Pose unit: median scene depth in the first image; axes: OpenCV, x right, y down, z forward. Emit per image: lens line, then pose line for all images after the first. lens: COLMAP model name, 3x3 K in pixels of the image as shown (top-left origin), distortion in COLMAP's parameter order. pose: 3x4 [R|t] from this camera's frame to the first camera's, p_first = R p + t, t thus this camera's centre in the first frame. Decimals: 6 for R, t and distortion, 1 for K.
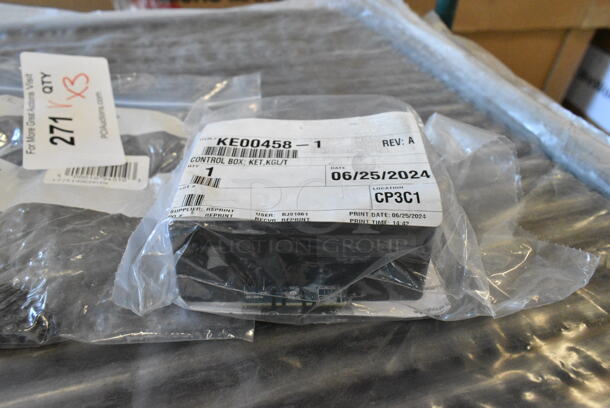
lens RADIAL K [[441.8, 0, 305.0], [0, 441.8, 204.0], [0, 0, 1]] dist [-0.032224, 0.006140]
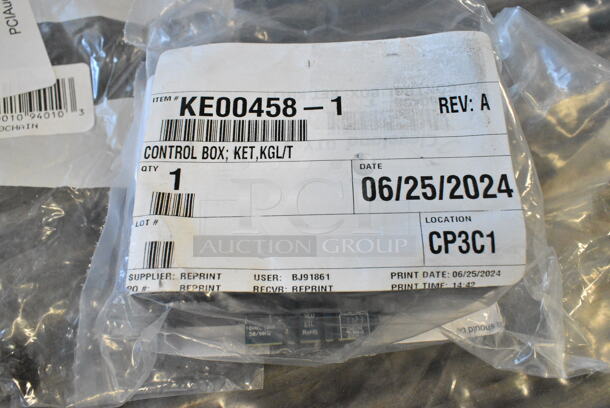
lens RADIAL K [[441.8, 0, 305.0], [0, 441.8, 204.0], [0, 0, 1]] dist [-0.032224, 0.006140]
pose [[0.999452, -0.033058, -0.001901, -0.022694], [0.029460, 0.861537, 0.506839, -0.356857], [-0.015117, -0.506617, 0.862039, 0.397031]]
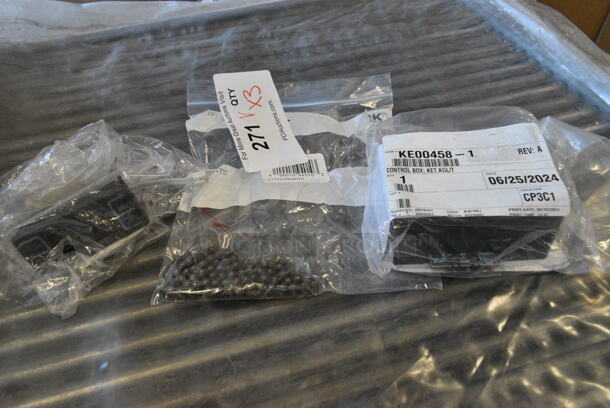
lens RADIAL K [[441.8, 0, 305.0], [0, 441.8, 204.0], [0, 0, 1]] dist [-0.032224, 0.006140]
pose [[0.994757, -0.034780, -0.096166, -0.392330], [0.049292, 0.987008, 0.152923, -0.228601], [0.089598, -0.156861, 0.983548, -0.493130]]
